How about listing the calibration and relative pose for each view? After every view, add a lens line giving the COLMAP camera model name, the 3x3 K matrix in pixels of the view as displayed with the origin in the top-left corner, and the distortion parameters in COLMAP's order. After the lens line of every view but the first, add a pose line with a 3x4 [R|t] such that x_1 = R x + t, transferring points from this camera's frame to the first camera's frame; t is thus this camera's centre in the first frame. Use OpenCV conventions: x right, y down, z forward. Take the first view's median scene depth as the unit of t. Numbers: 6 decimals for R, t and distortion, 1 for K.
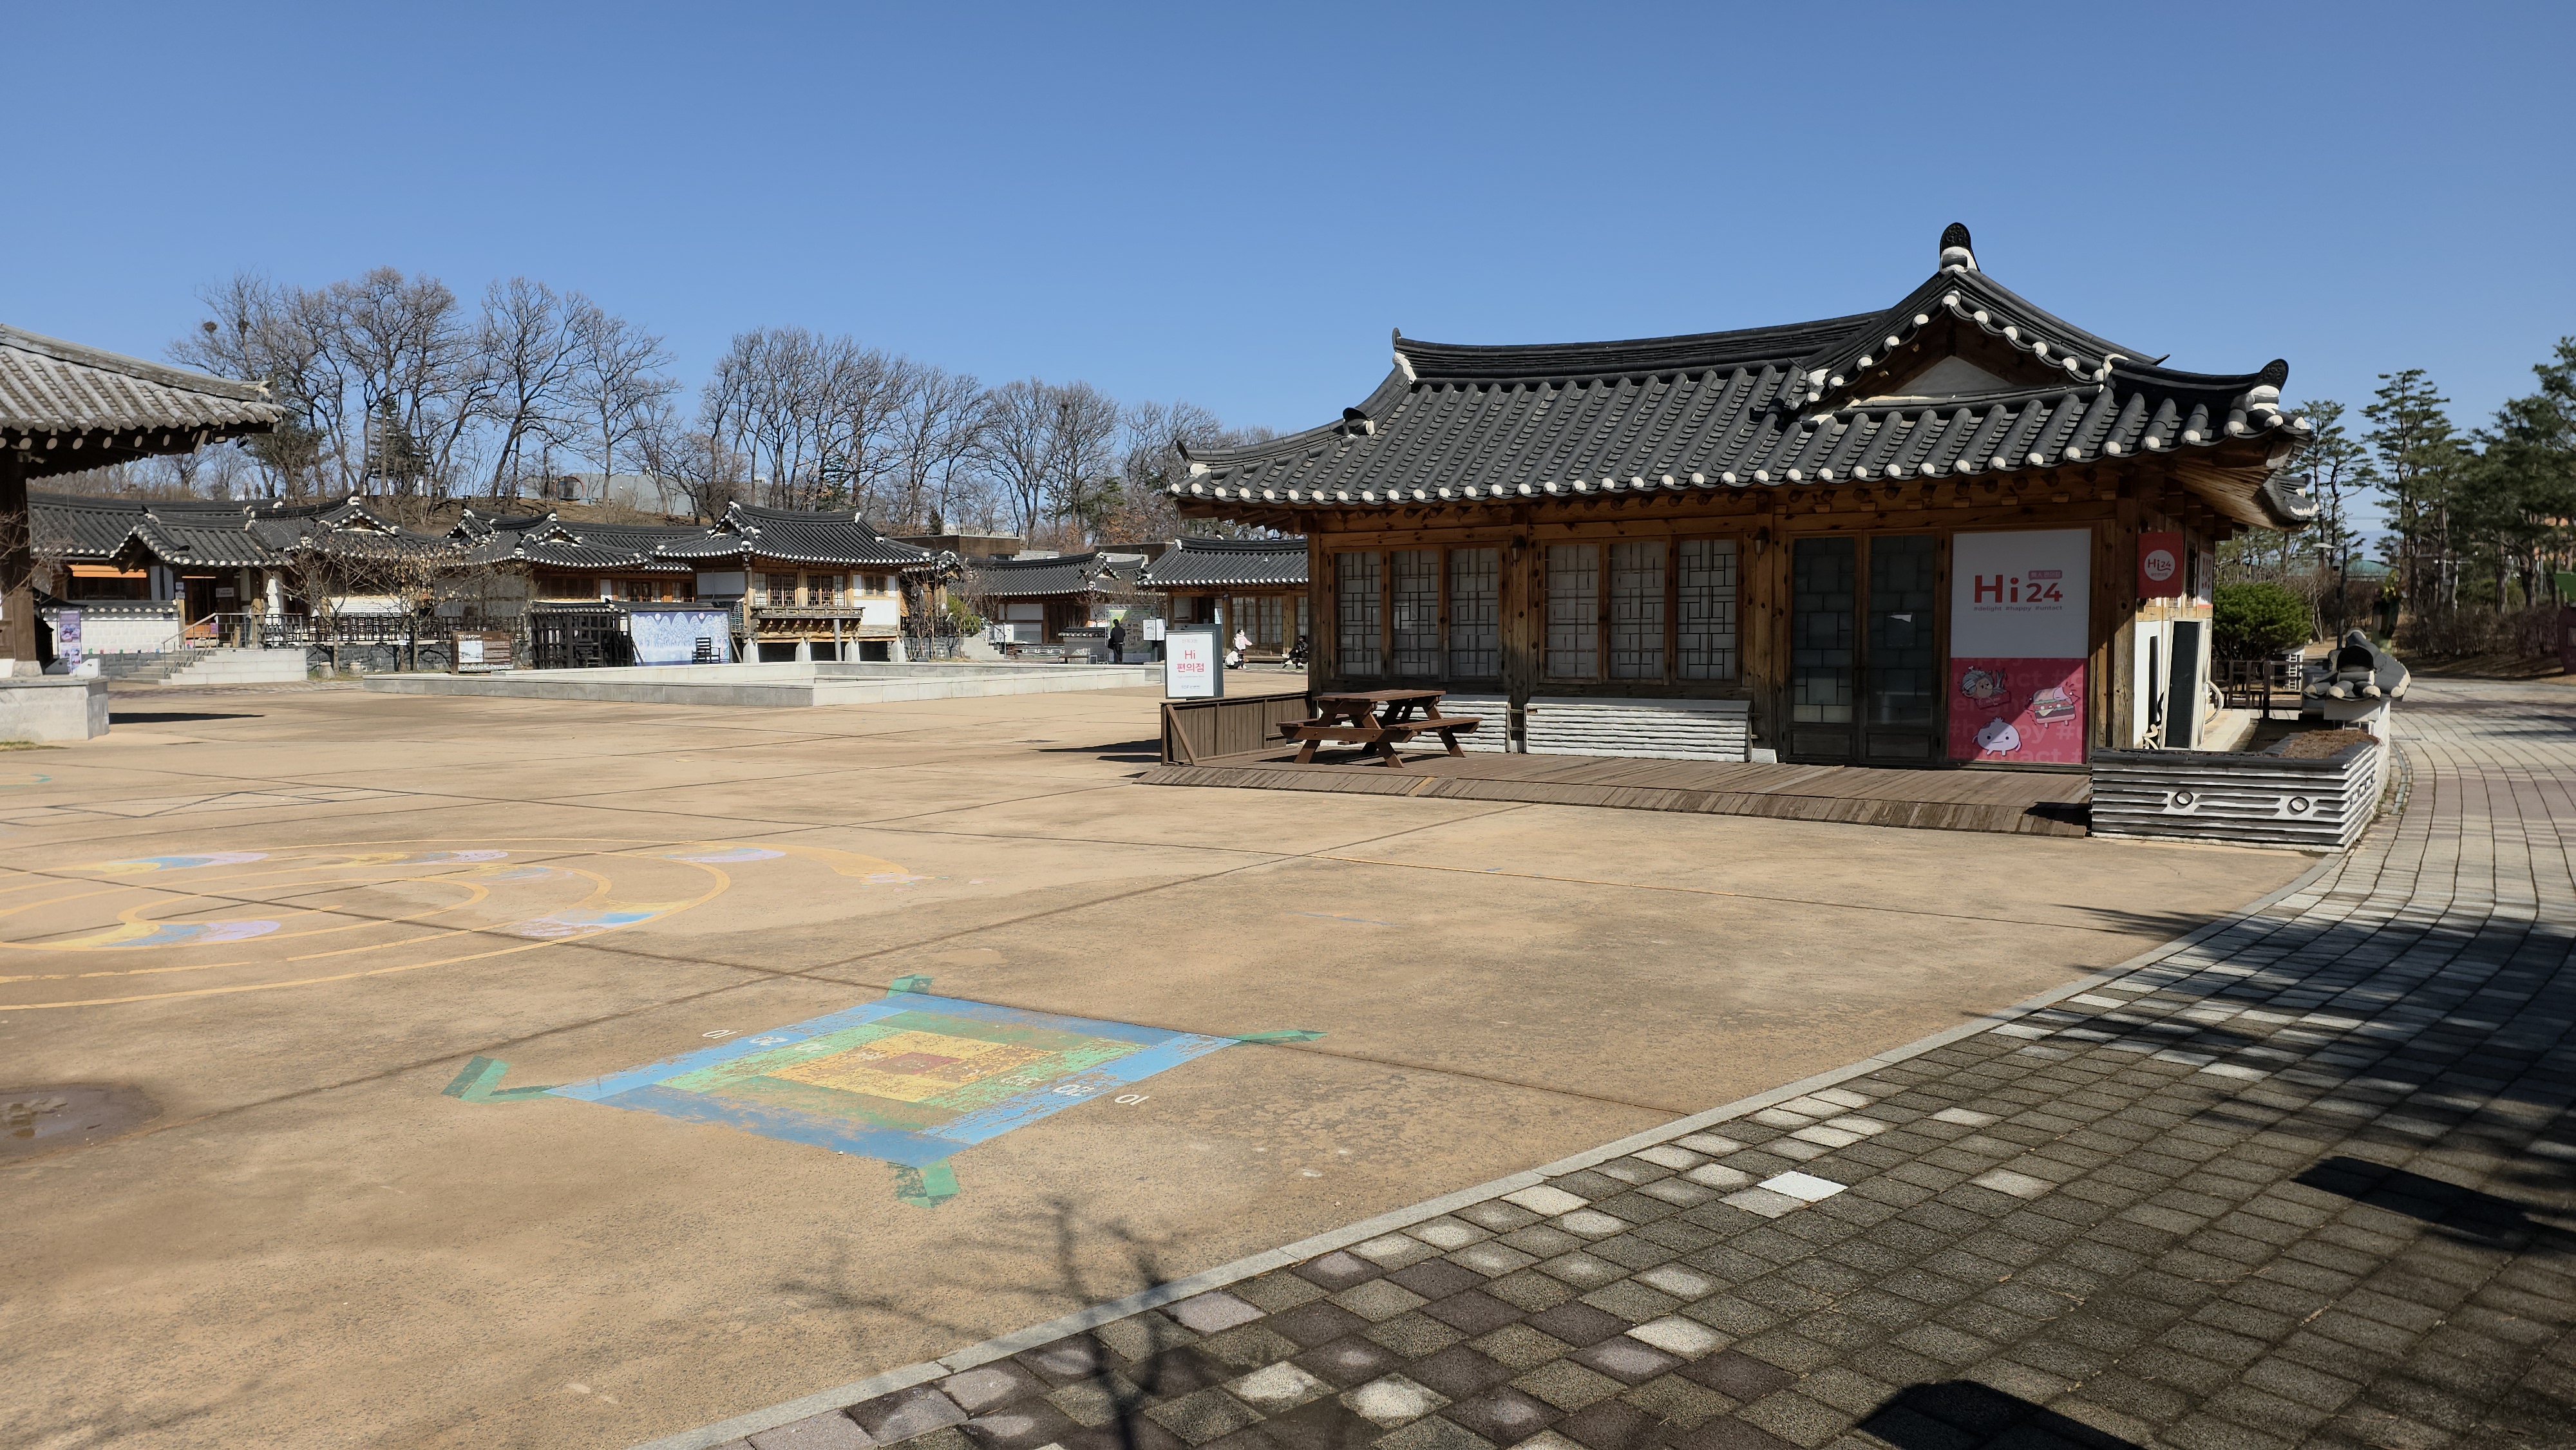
lens RADIAL K [[1691.9, 0, 1288.0], [0, 1691.9, 725.0], [0, 0, 1]] dist [0.044019, -0.000216]
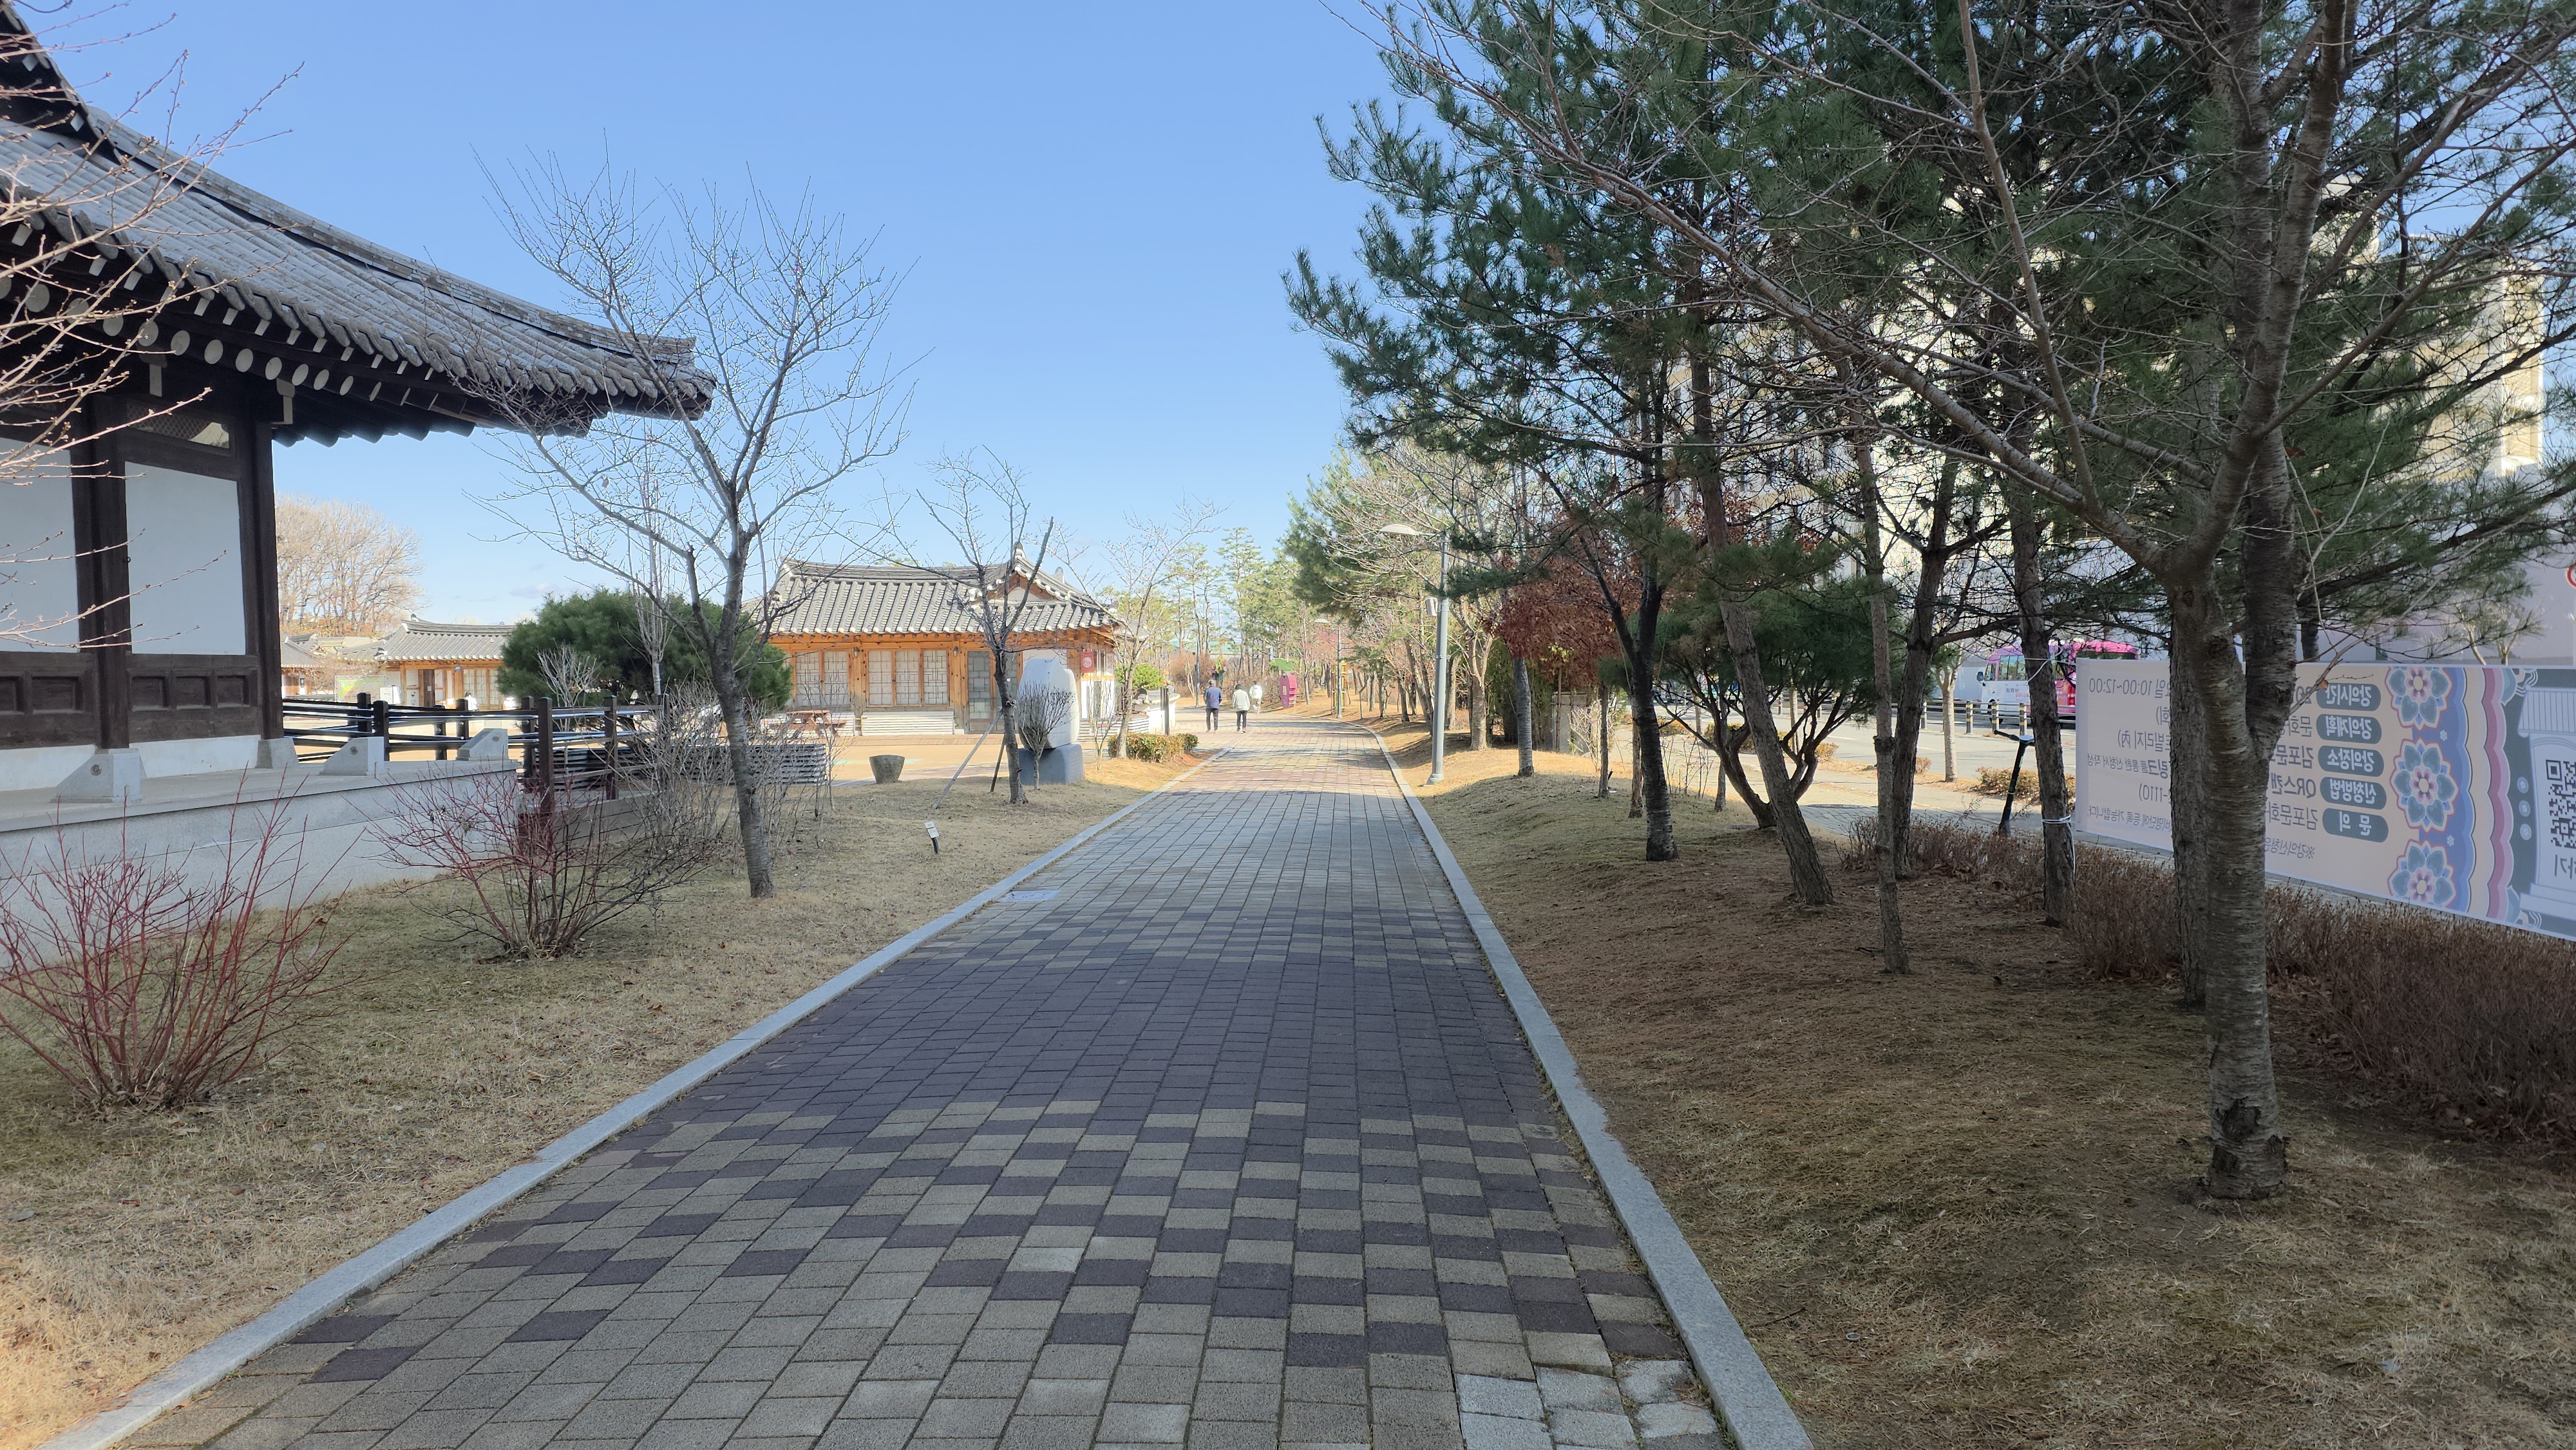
lens RADIAL K [[1691.9, 0, 1288.0], [0, 1691.9, 725.0], [0, 0, 1]] dist [0.044019, -0.000216]
pose [[0.846714, -0.024765, 0.531472, -0.649398], [0.043630, 0.998784, -0.022969, 0.085306], [-0.530257, 0.042636, 0.846764, -1.423064]]
